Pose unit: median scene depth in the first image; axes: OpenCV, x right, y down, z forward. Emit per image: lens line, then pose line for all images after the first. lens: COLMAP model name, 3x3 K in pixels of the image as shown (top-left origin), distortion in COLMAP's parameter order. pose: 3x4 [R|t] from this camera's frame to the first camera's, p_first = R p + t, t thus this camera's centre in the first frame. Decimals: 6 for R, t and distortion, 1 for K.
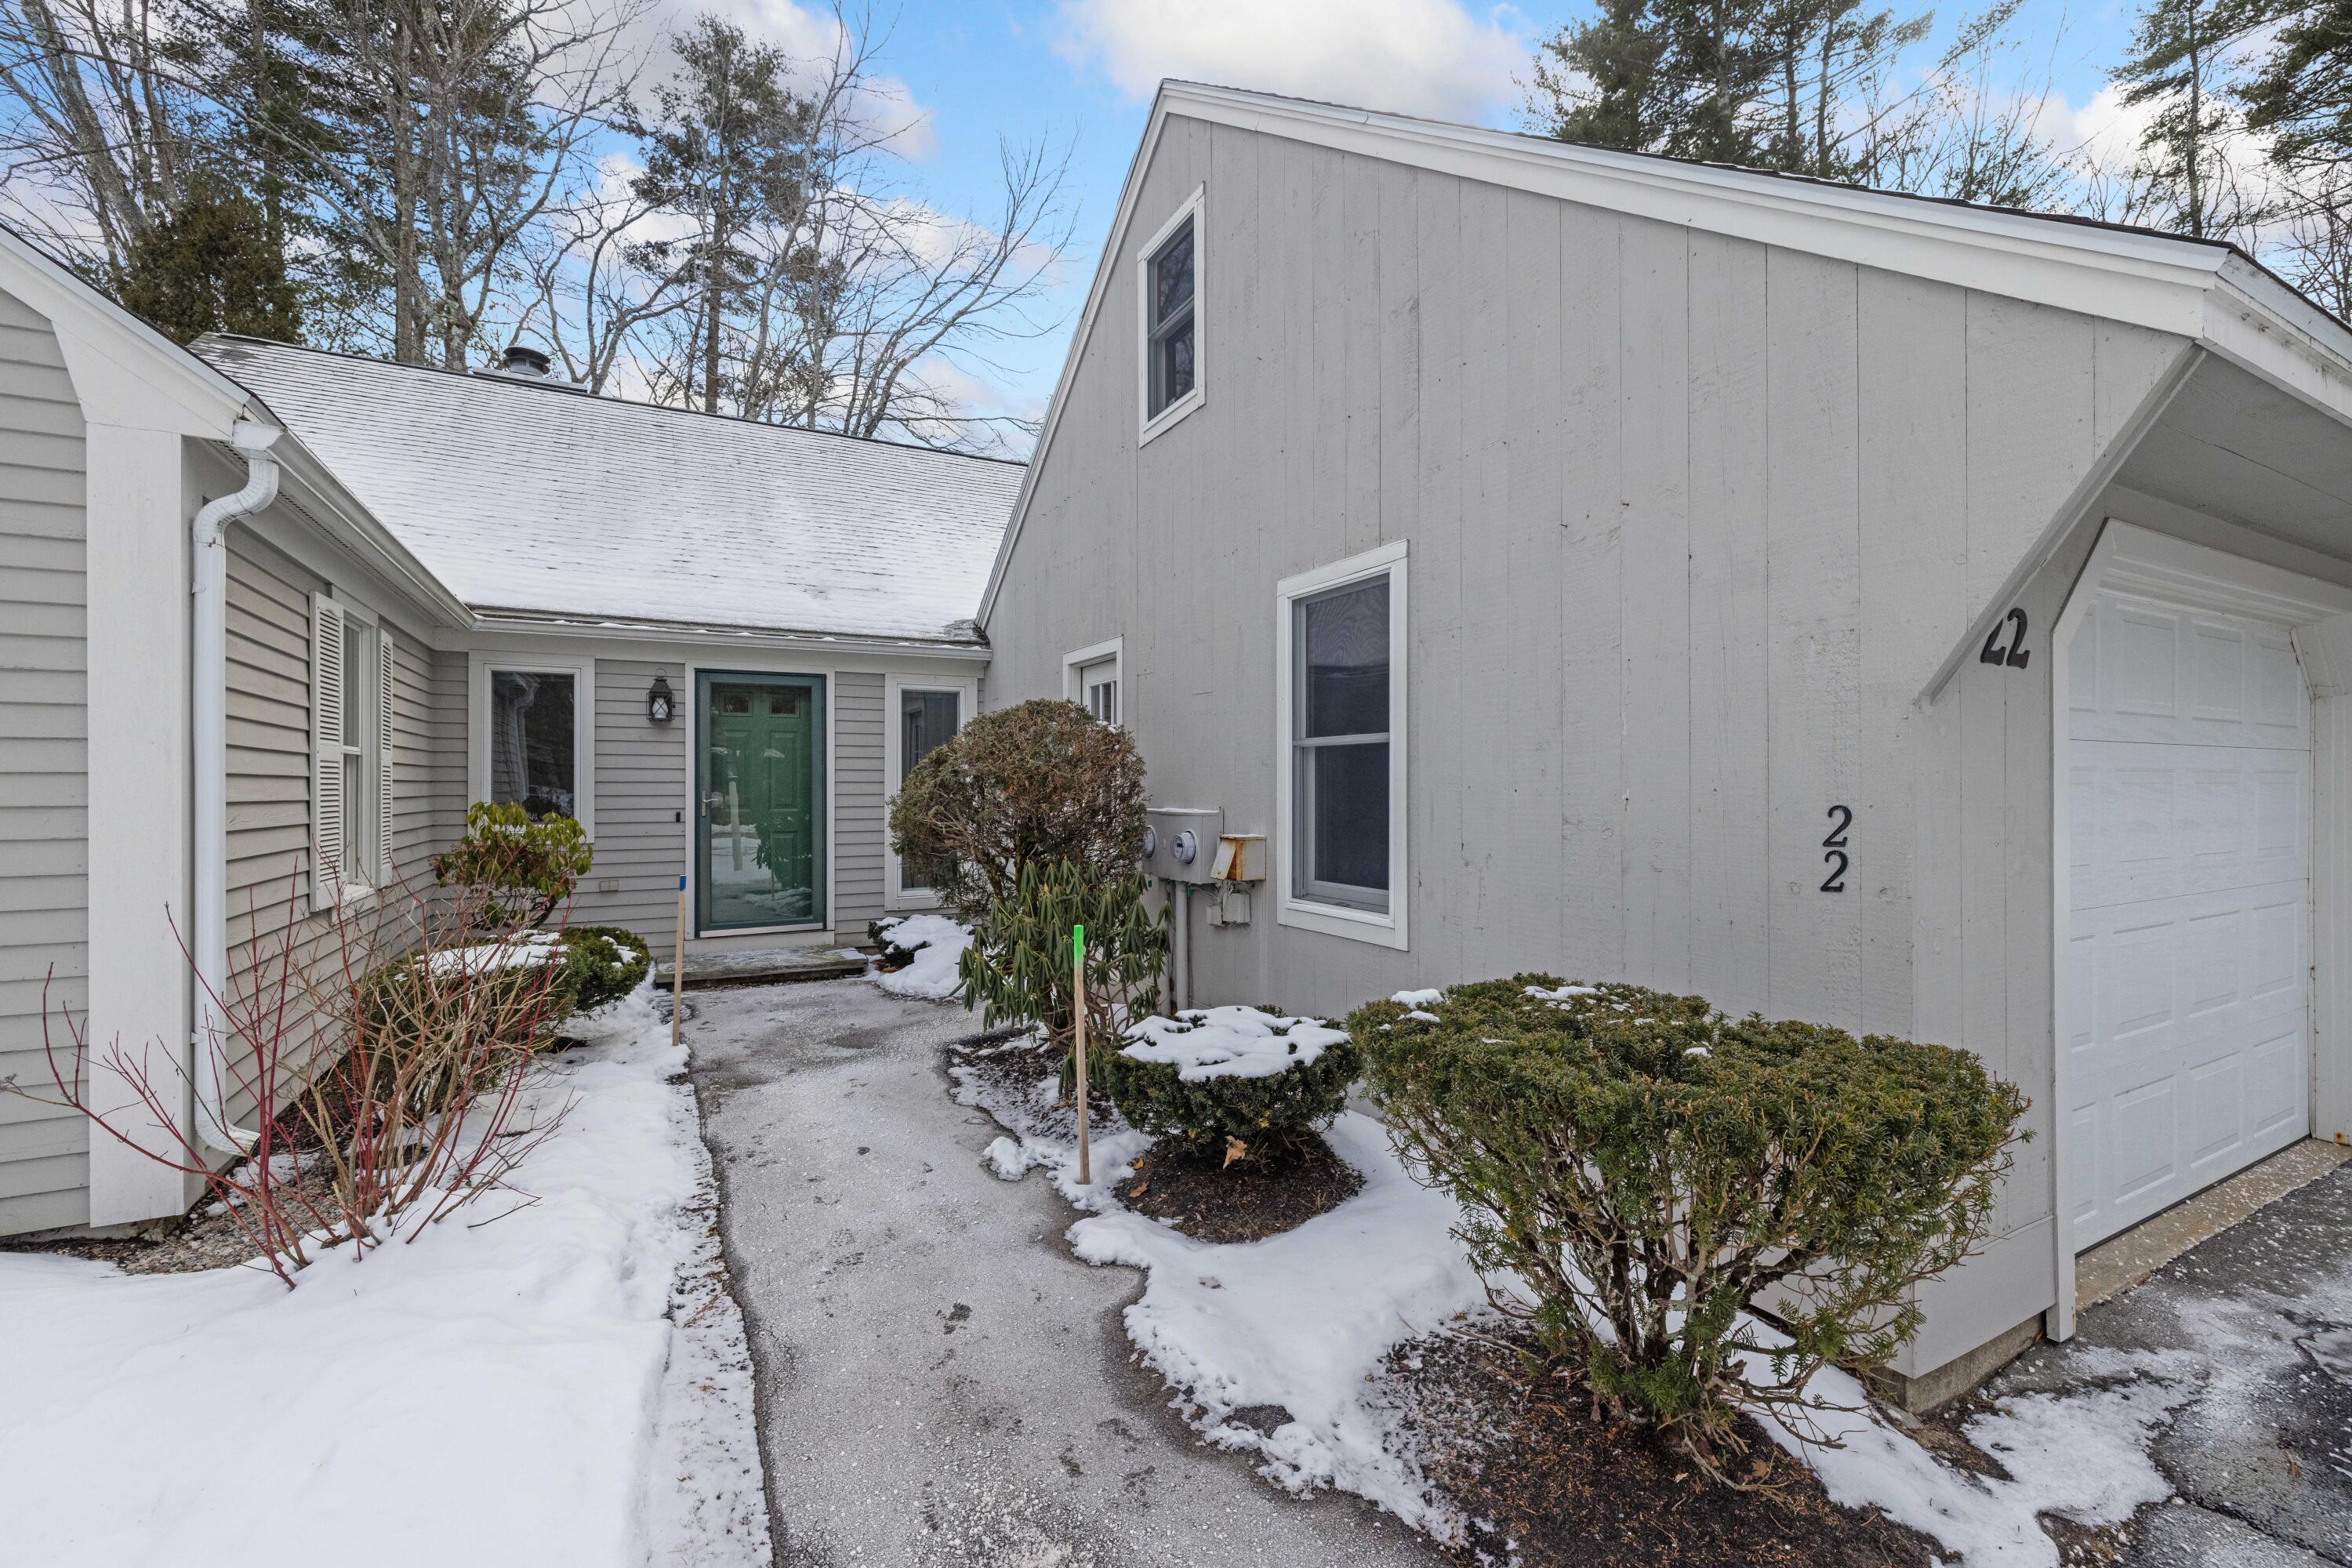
lens RADIAL K [[994.9, 0, 1185.3], [0, 994.9, 782.9], [0, 0, 1]] dist [-0.001378, 0.000986]
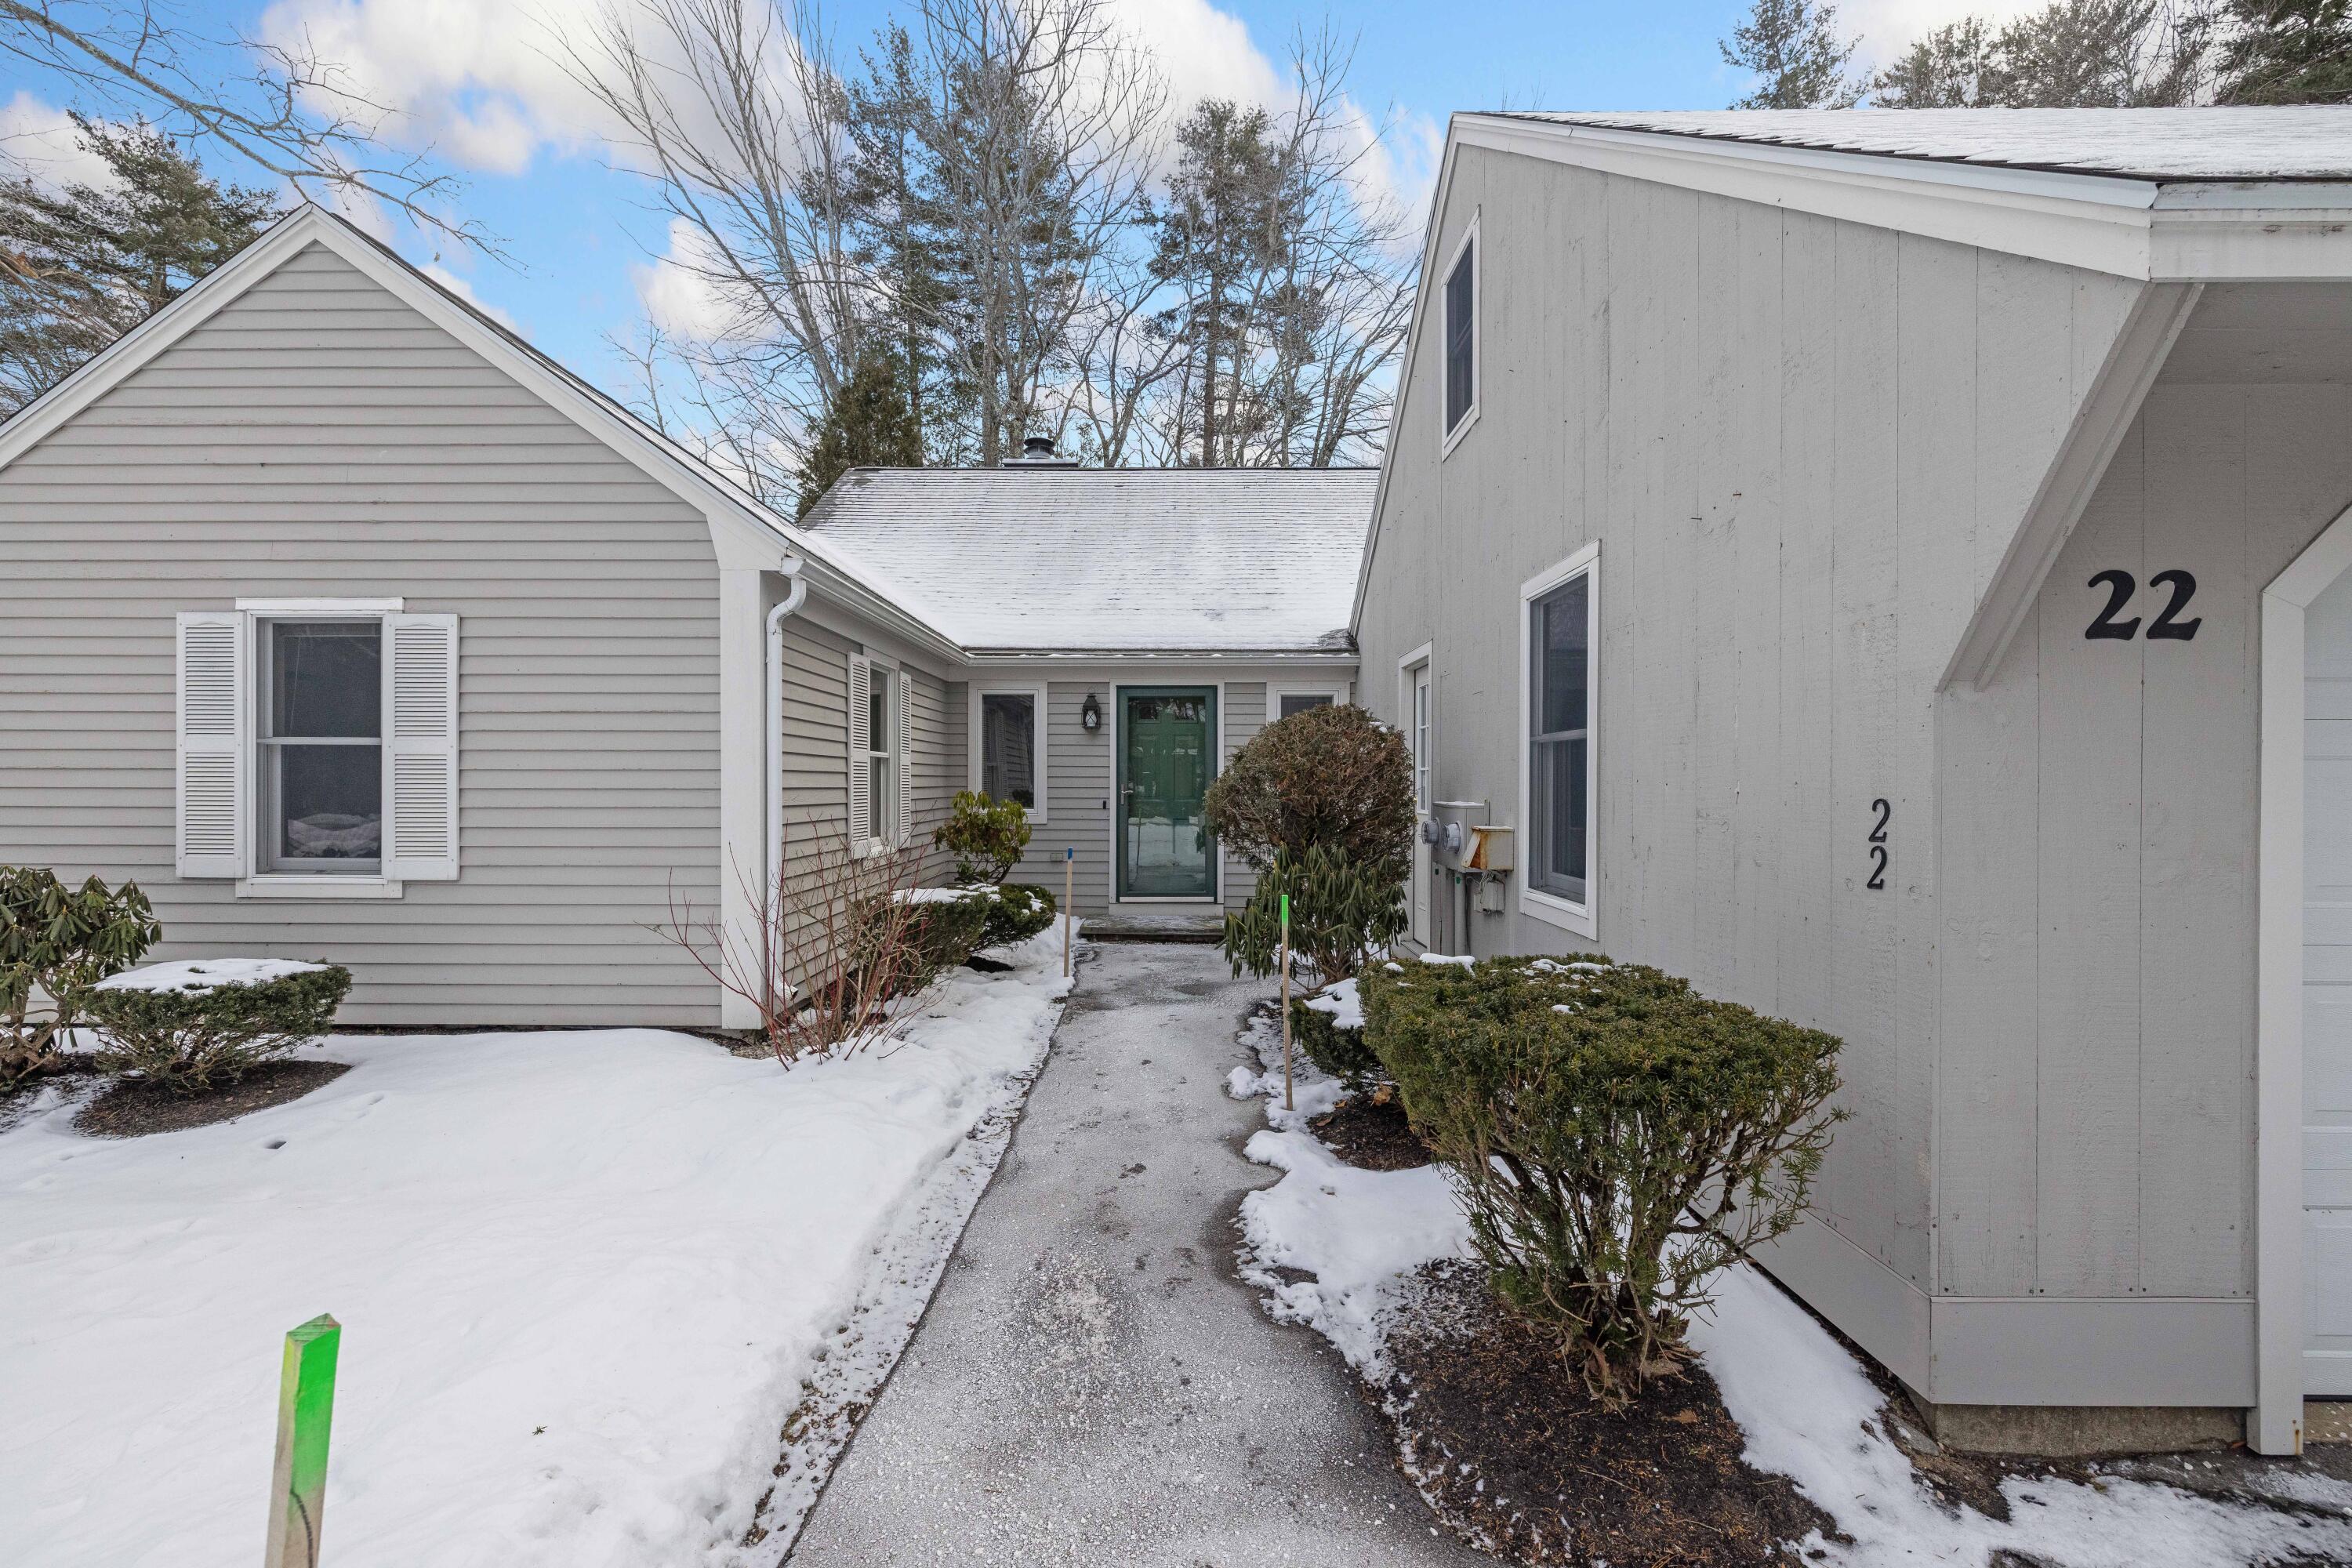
lens RADIAL K [[994.9, 0, 1163.7], [0, 994.9, 787.9], [0, 0, 1]] dist [-0.001378, 0.000986]
pose [[0.870756, 0.006329, -0.491675, 0.246039], [-0.002398, 0.999960, 0.008625, 0.002545], [0.491709, -0.006331, 0.870736, -0.081136]]
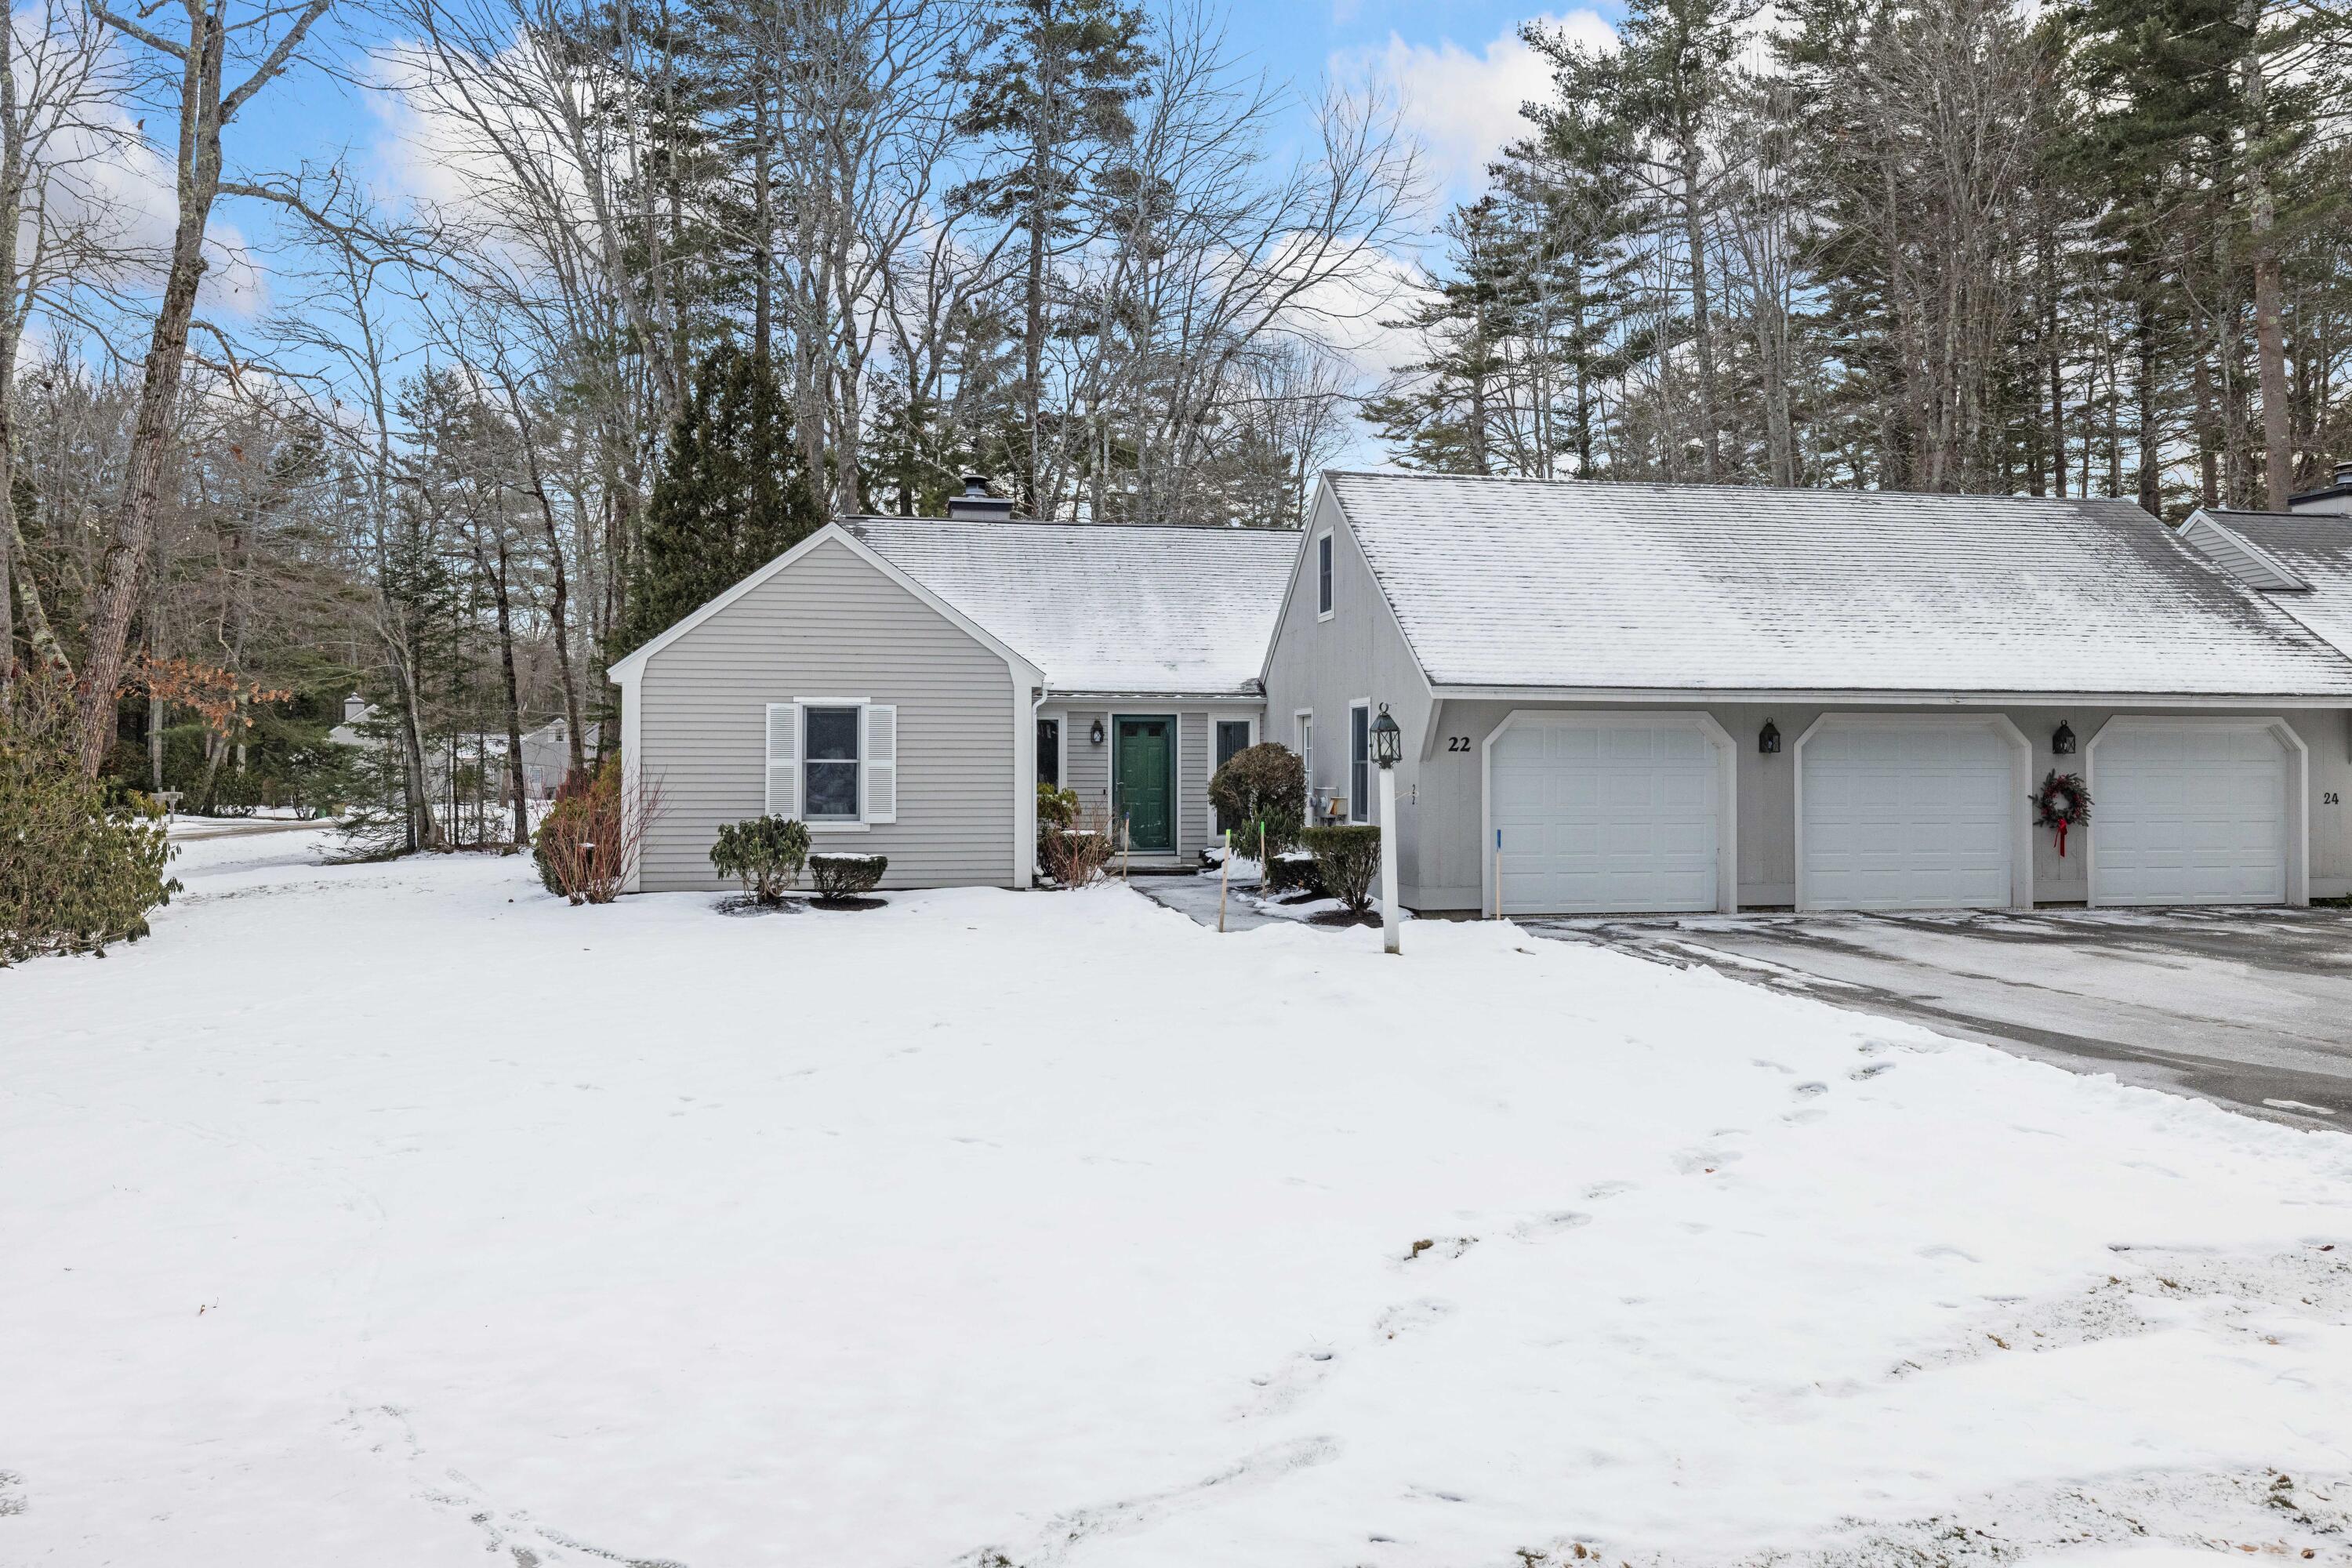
lens RADIAL K [[1728.5, 0, 1177.2], [0, 1728.5, 780.0], [0, 0, 1]] dist [-0.001056, 0.000365]
pose [[0.949916, 0.004382, -0.312473, 0.953279], [-0.001711, 0.999960, 0.008821, -0.026911], [0.312499, -0.007845, 0.949886, -3.041068]]
